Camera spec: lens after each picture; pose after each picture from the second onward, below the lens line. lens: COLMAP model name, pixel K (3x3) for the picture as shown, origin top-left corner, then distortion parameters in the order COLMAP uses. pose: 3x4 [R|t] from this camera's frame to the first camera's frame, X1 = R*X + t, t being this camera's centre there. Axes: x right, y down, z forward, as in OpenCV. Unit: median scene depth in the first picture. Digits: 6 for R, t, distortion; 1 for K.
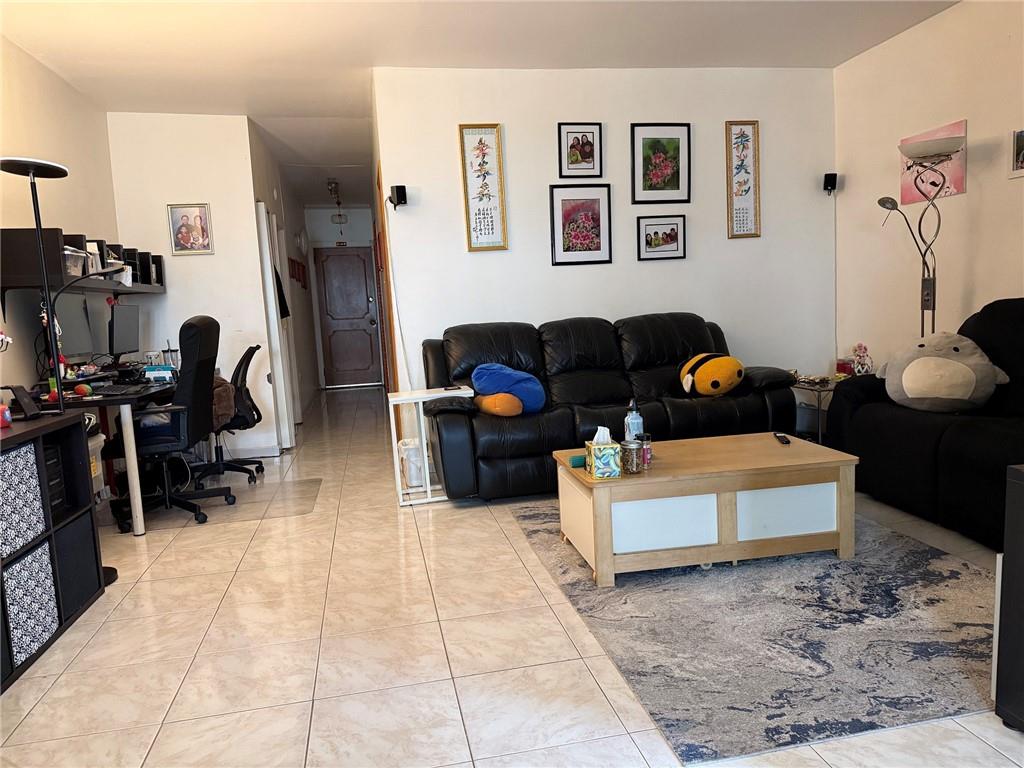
lens RADIAL K [[715.6, 0, 511.9], [0, 715.6, 386.2], [0, 0, 1]] dist [0.019740, -0.010591]
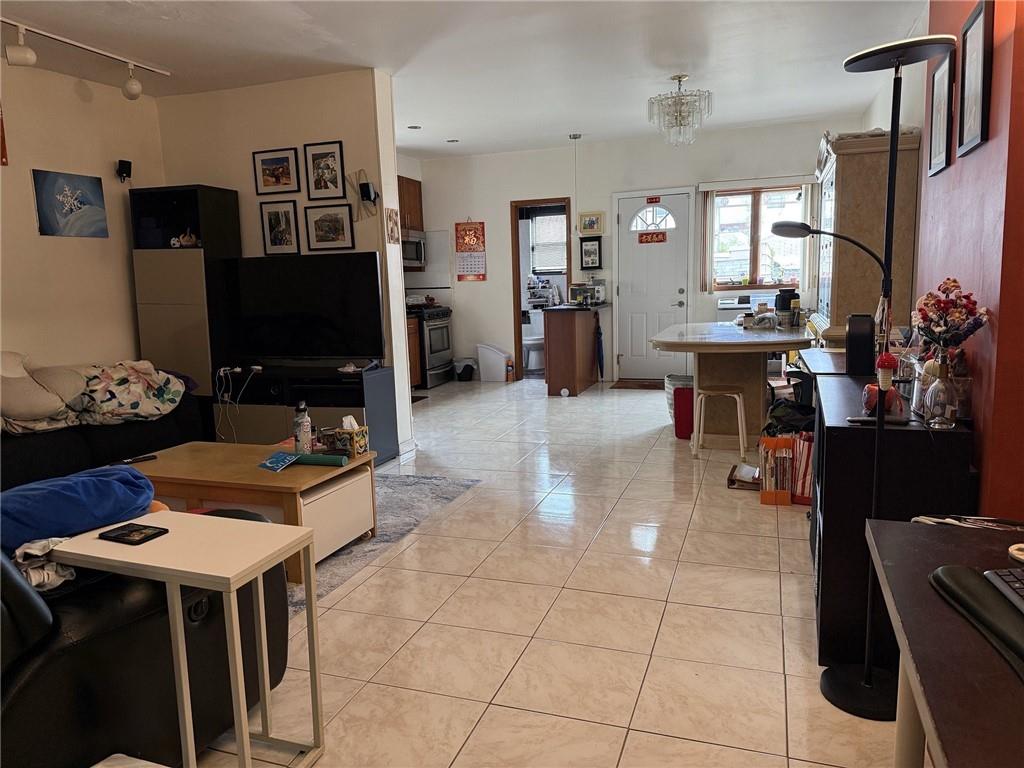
lens RADIAL K [[715.6, 0, 512.2], [0, 715.6, 385.9], [0, 0, 1]] dist [0.019740, -0.010591]
pose [[-0.858366, 0.001521, 0.513036, -0.952022], [0.130547, 0.967727, 0.215550, -0.284567], [-0.496151, 0.251995, -0.830863, 2.397105]]
